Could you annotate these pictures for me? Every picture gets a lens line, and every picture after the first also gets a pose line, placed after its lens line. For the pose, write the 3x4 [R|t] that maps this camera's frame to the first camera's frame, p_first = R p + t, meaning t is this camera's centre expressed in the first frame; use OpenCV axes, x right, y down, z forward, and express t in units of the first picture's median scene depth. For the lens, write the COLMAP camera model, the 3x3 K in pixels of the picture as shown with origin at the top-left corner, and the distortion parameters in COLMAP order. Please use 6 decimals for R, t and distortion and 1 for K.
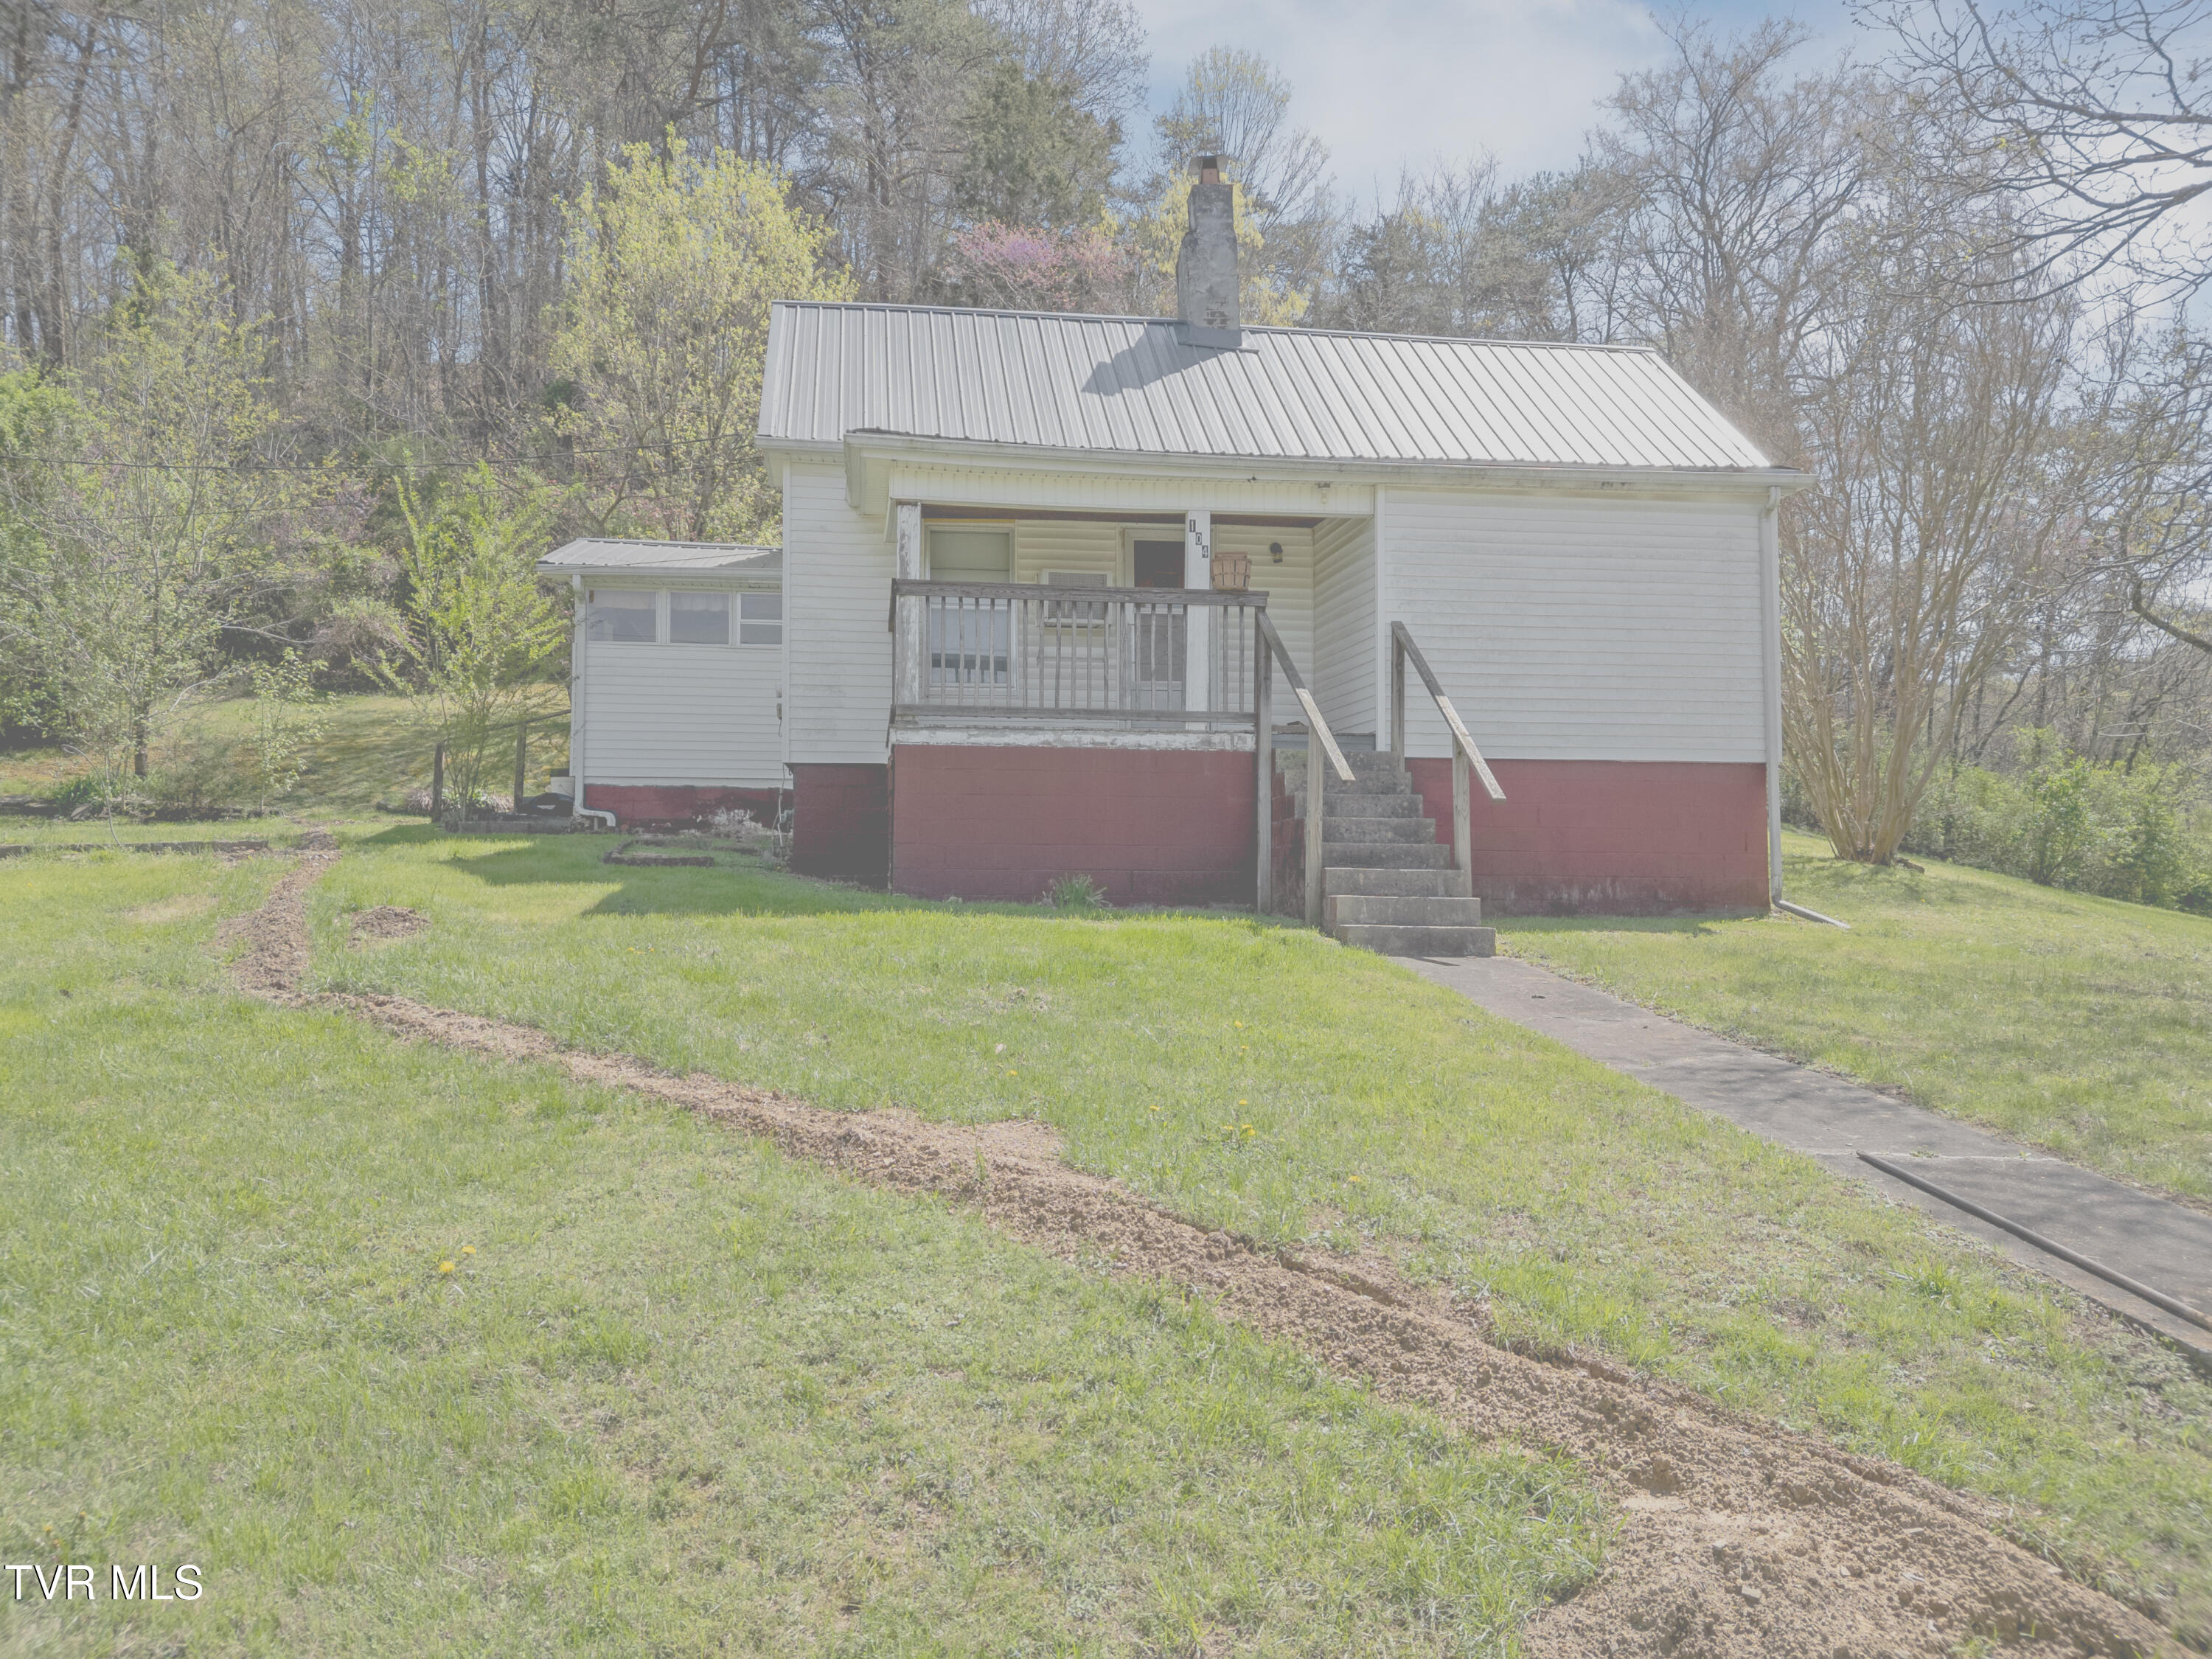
lens RADIAL K [[1534.7, 0, 1139.8], [0, 1534.7, 821.1], [0, 0, 1]] dist [0.073149, -0.071522]
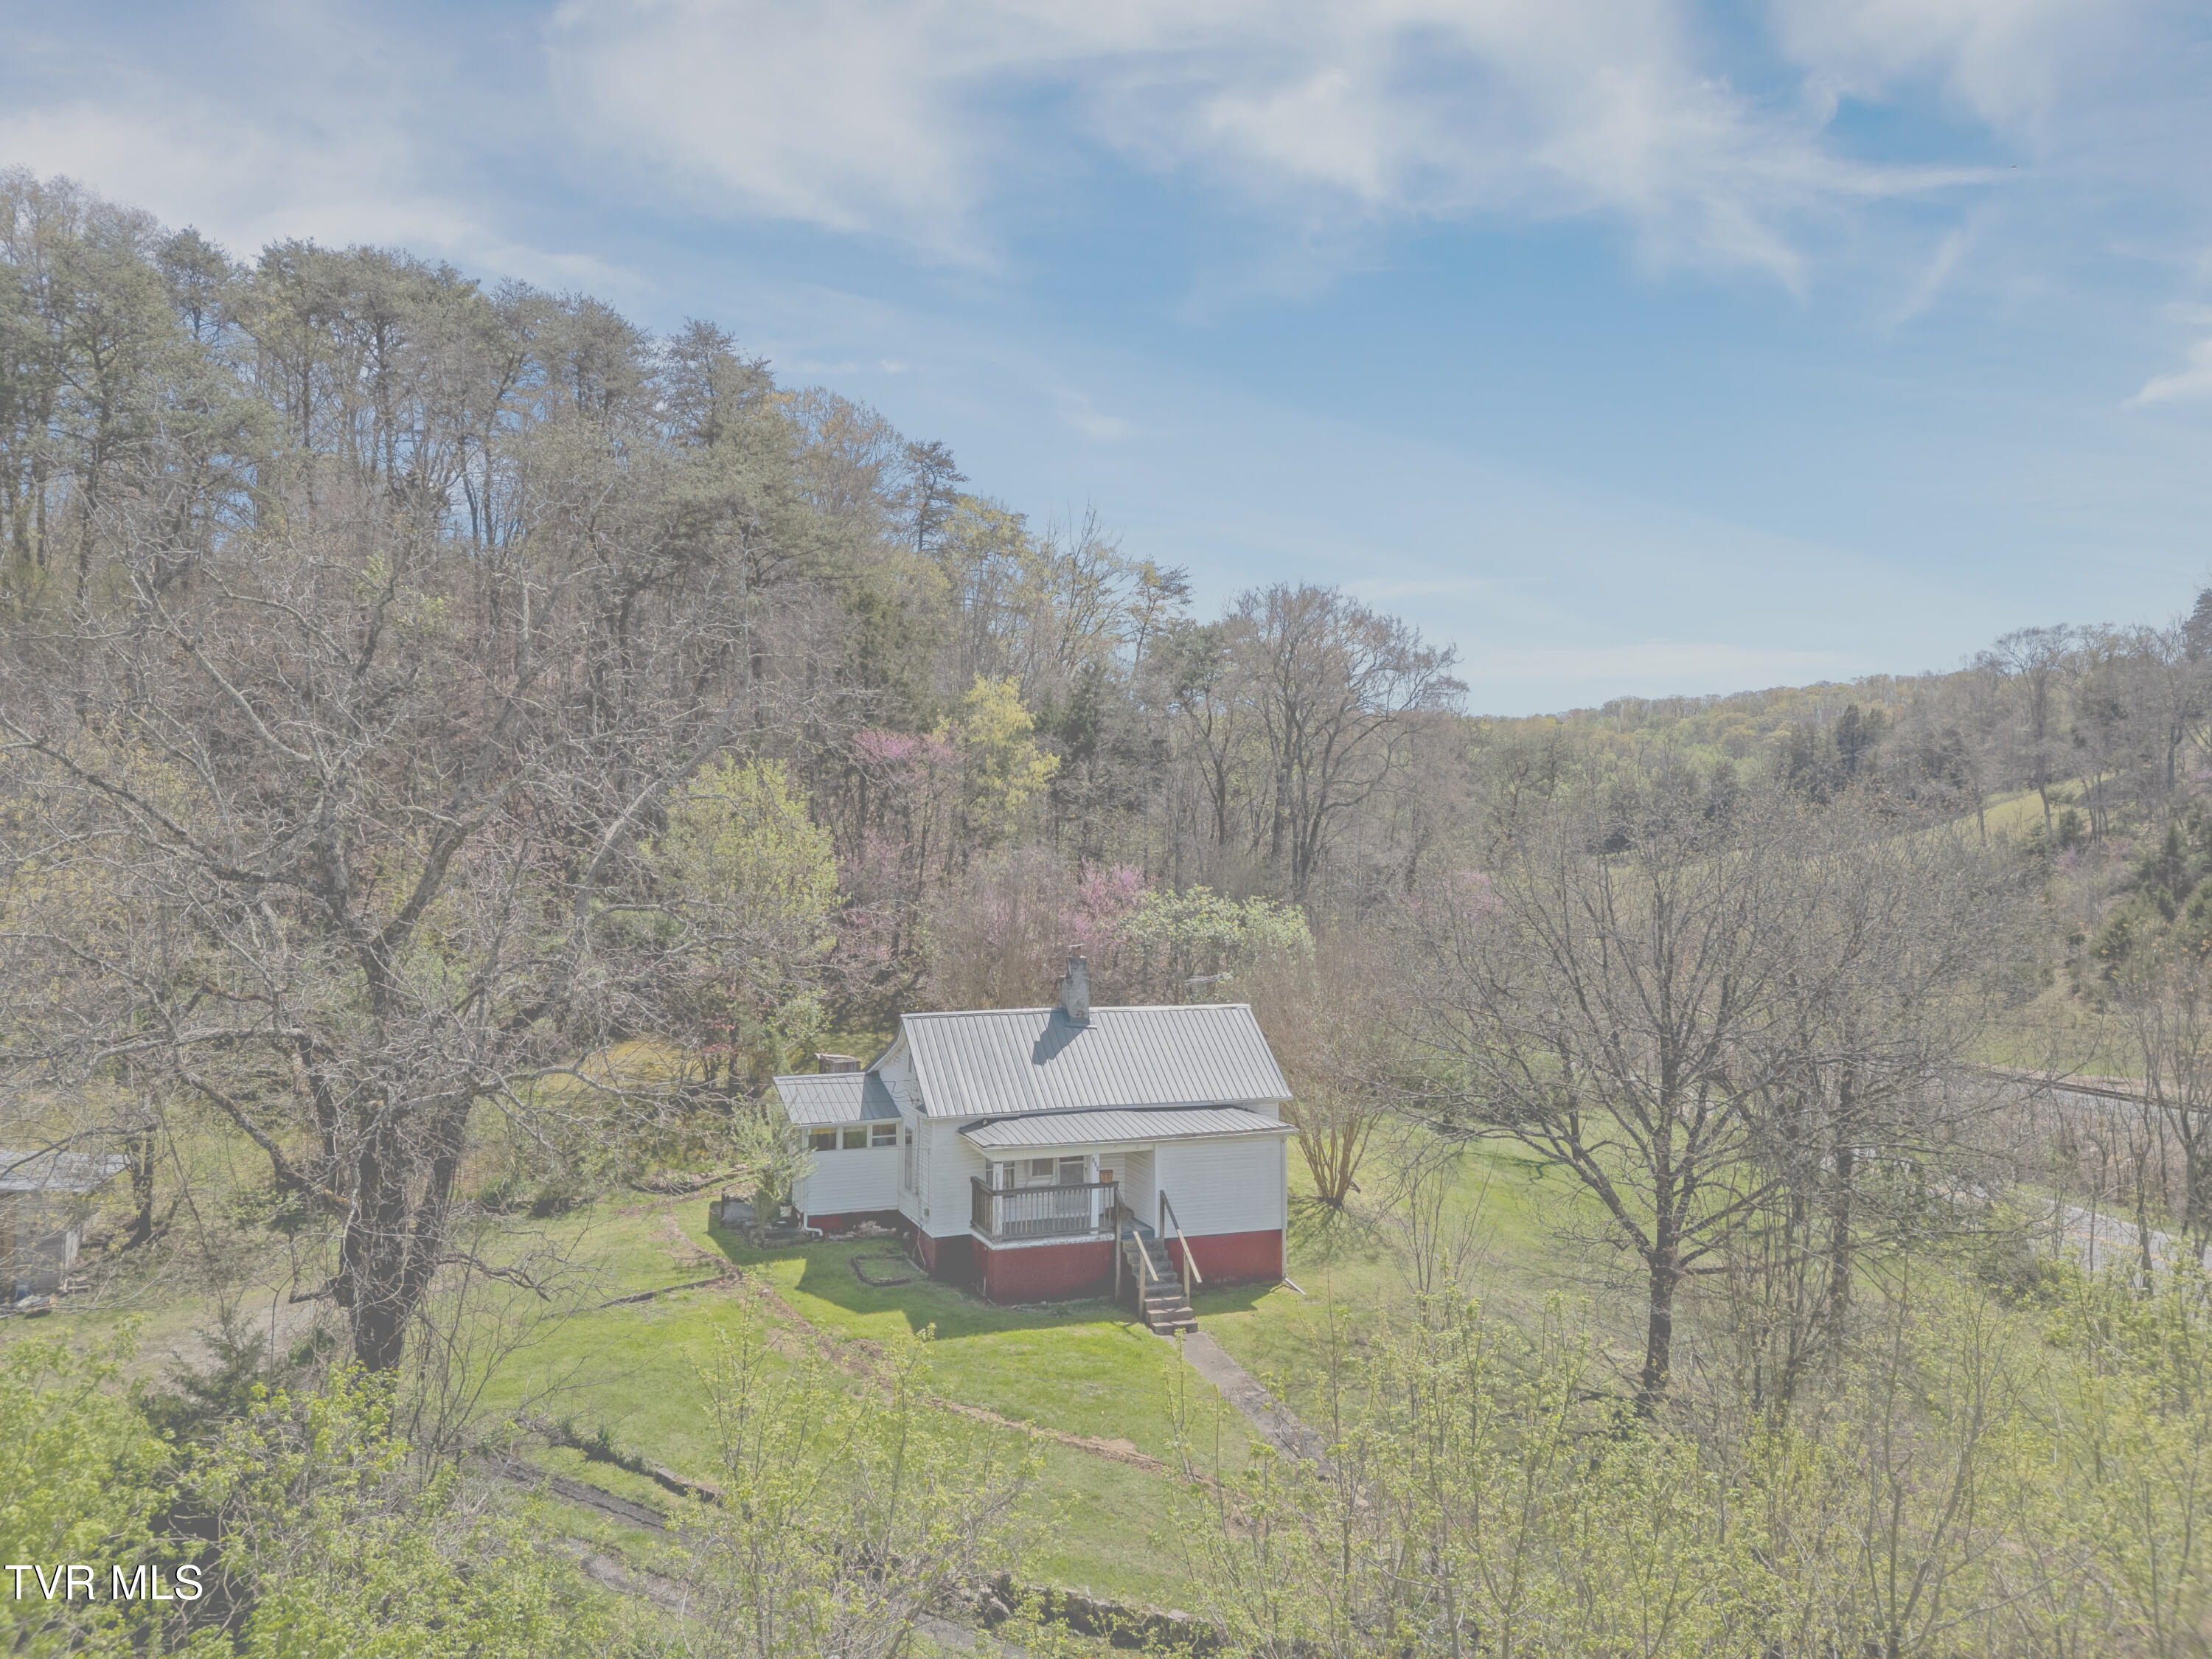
lens RADIAL K [[1565.9, 0, 1106.0], [0, 1565.9, 829.5], [0, 0, 1]] dist [0.086525, -0.109114]
pose [[0.979888, 0.008171, 0.199380, -0.516178], [-0.010948, 0.999858, 0.012832, -0.826084], [-0.199246, -0.014757, 0.979838, -1.799441]]
